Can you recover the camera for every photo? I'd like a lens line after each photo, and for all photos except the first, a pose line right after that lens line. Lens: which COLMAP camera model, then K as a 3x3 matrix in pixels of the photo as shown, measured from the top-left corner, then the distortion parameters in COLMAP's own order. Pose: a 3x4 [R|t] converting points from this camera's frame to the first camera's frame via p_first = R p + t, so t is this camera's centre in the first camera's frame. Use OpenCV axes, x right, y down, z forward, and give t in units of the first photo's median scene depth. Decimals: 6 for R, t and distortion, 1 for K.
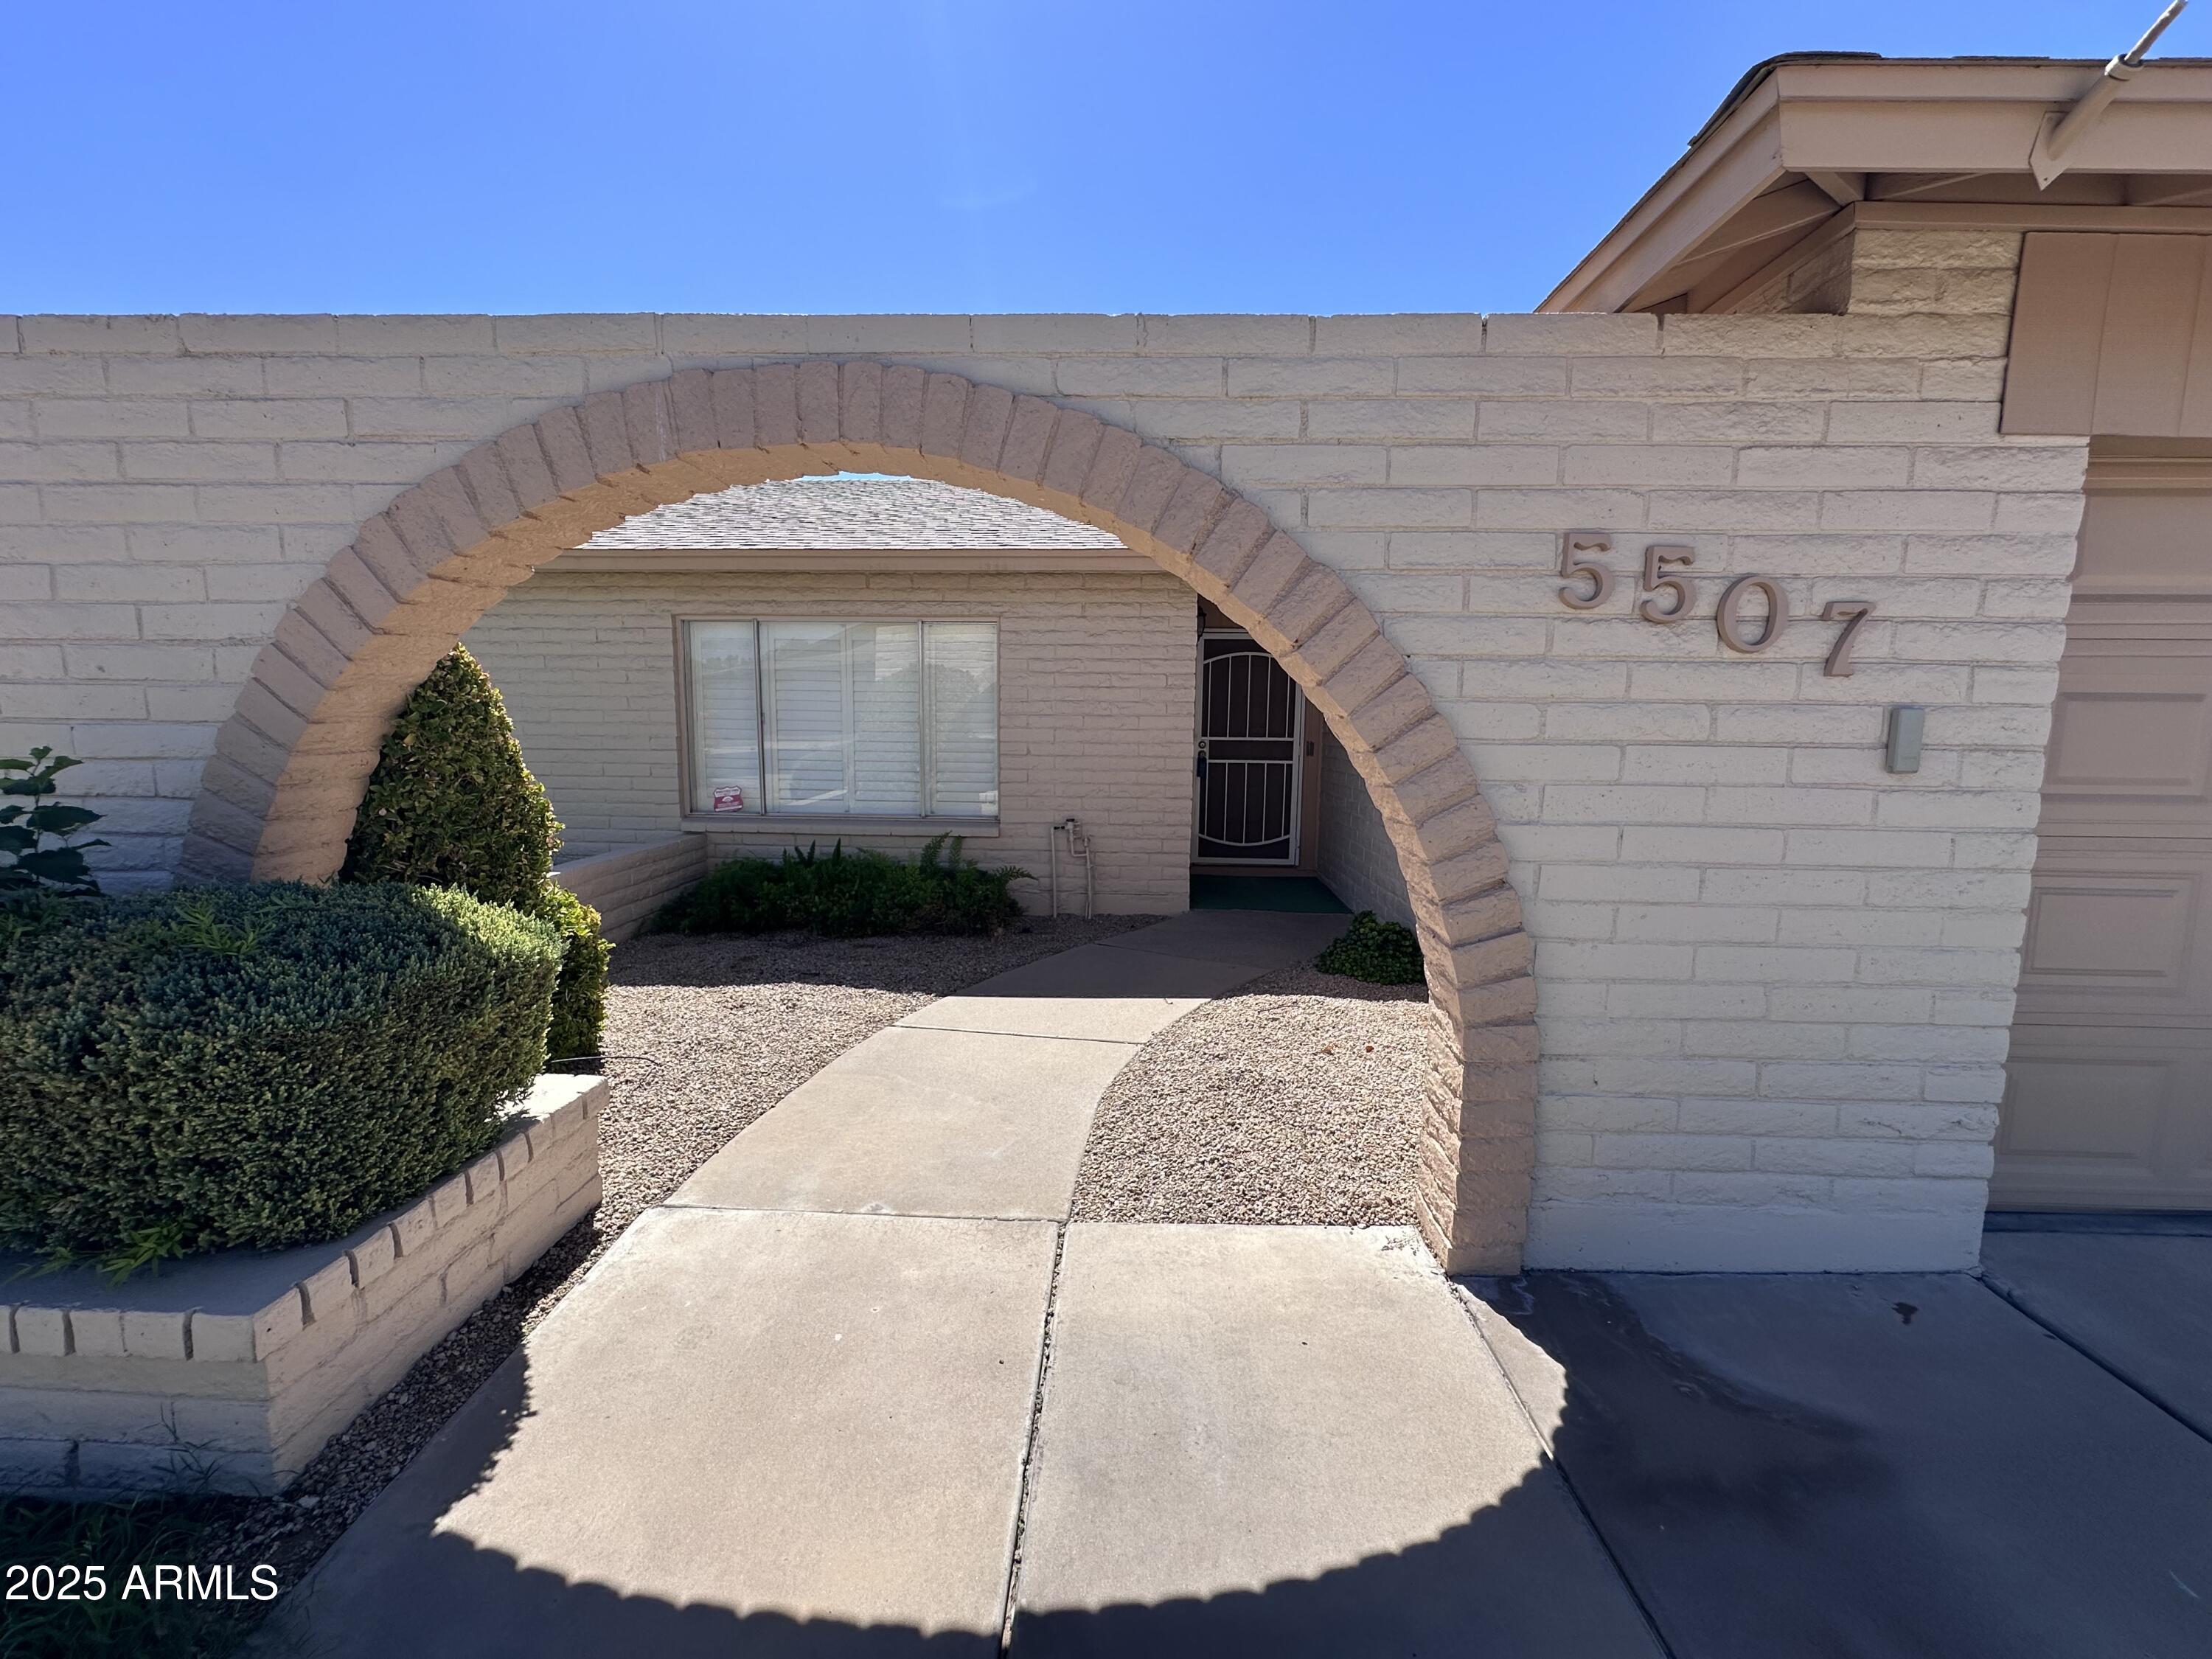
lens RADIAL K [[877.8, 0, 1102.6], [0, 877.8, 827.5], [0, 0, 1]] dist [-0.003797, -0.000107]
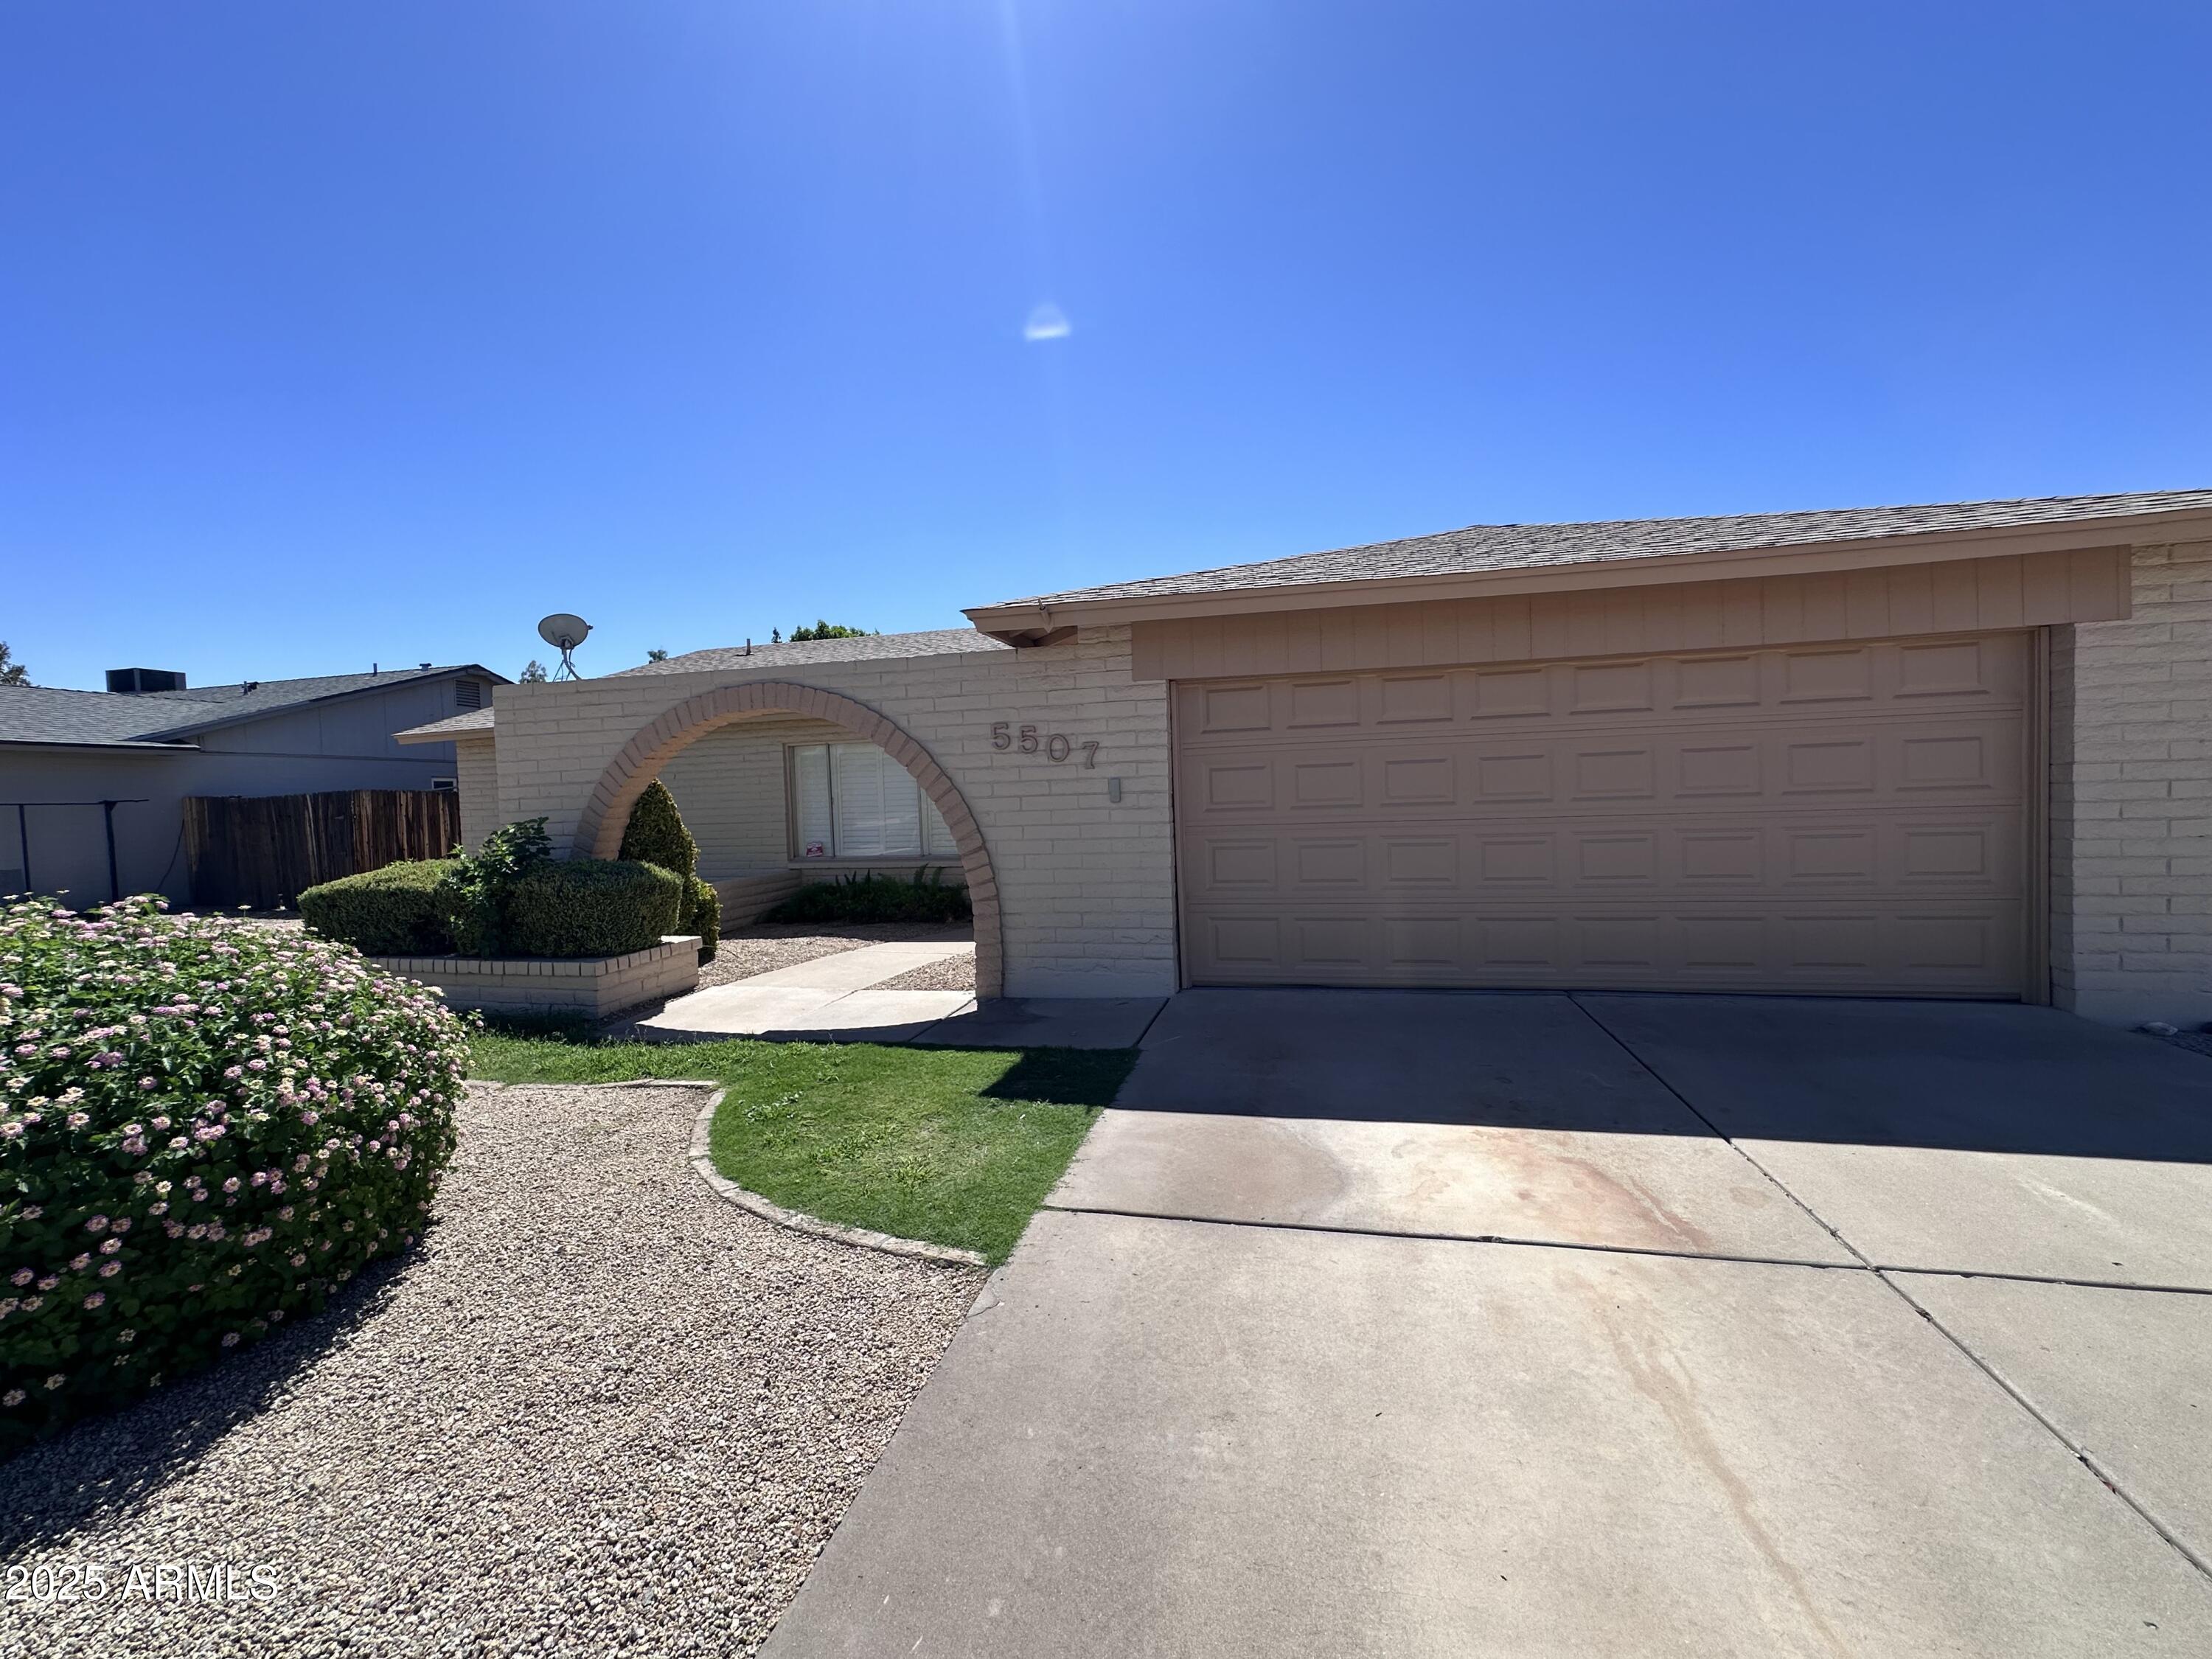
lens RADIAL K [[877.8, 0, 1102.3], [0, 877.8, 830.7], [0, 0, 1]] dist [-0.003797, -0.000107]
pose [[0.978758, -0.035002, -0.202010, 1.404520], [0.019054, 0.996584, -0.080359, 0.240377], [0.204133, 0.074803, 0.976081, -1.643843]]
